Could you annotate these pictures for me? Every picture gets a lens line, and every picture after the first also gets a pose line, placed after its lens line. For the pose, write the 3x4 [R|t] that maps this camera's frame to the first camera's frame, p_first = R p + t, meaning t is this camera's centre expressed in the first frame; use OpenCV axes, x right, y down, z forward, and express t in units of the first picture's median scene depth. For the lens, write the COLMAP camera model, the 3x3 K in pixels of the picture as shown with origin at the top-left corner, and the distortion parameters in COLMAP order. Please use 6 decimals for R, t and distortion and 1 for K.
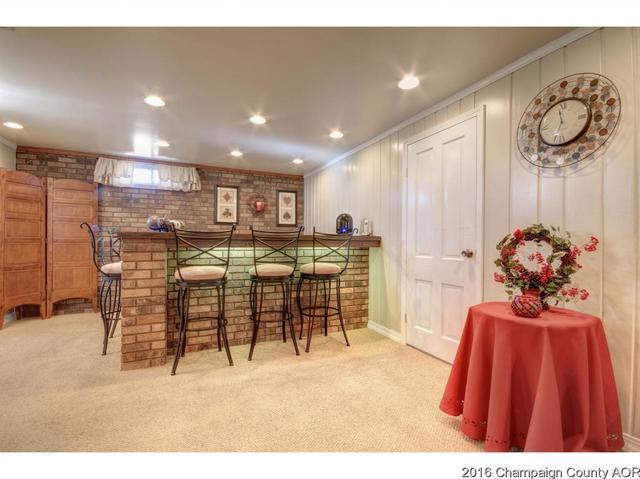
lens RADIAL K [[298.4, 0, 324.8], [0, 298.4, 242.0], [0, 0, 1]] dist [0.003356, -0.000210]
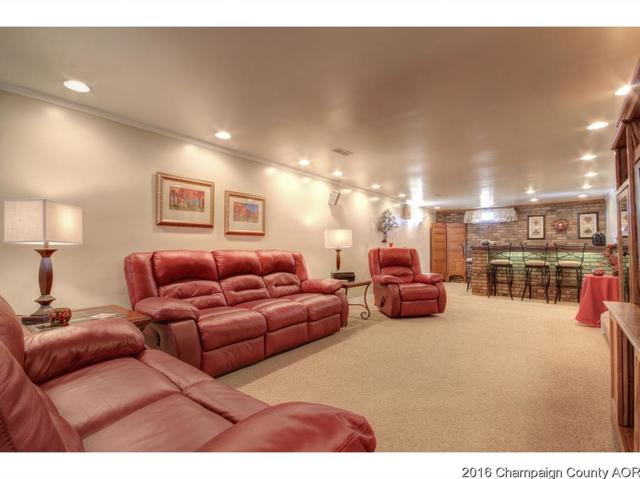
lens RADIAL K [[298.4, 0, 324.8], [0, 298.4, 242.0], [0, 0, 1]] dist [0.003356, -0.000210]
pose [[0.451130, -0.025948, -0.892081, 0.686934], [-0.002151, 0.999543, -0.030162, 0.006912], [0.892456, 0.015526, 0.450868, -0.855272]]
